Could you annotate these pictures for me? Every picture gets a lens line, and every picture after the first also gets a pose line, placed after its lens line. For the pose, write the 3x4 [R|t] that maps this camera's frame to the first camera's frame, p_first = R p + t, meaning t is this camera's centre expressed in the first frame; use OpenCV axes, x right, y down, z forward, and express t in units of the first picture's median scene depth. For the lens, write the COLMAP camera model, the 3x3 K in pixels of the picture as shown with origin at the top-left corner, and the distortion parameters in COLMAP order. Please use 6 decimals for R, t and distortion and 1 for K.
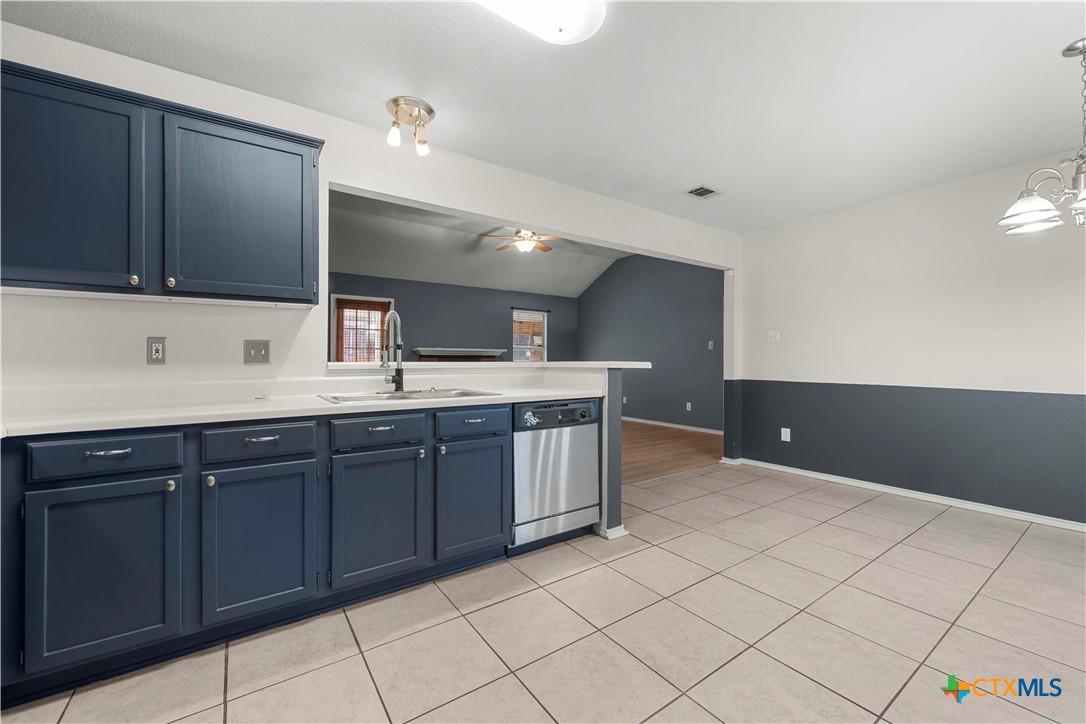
lens RADIAL K [[438.9, 0, 546.6], [0, 438.9, 356.1], [0, 0, 1]] dist [0.002807, 0.000240]
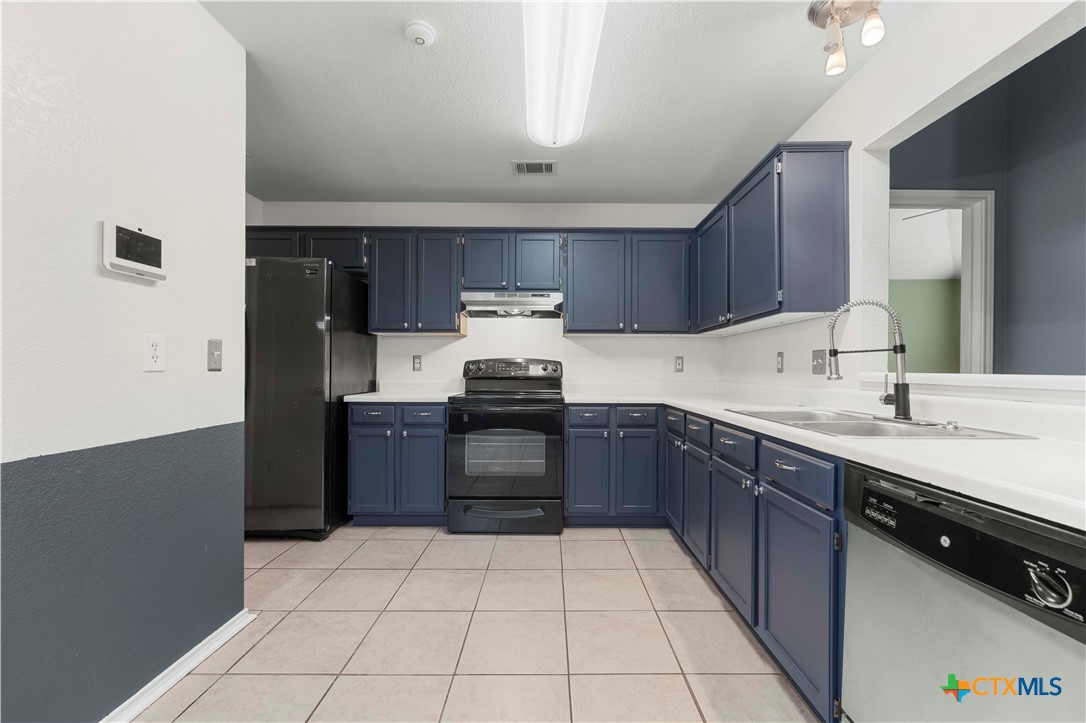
lens RADIAL K [[442.0, 0, 553.3], [0, 442.0, 370.6], [0, 0, 1]] dist [0.000245, -0.000039]
pose [[-0.573748, -0.000892, -0.819032, 0.181305], [0.001696, 0.999996, -0.002277, 0.003890], [0.819030, -0.002696, -0.573744, 0.361416]]
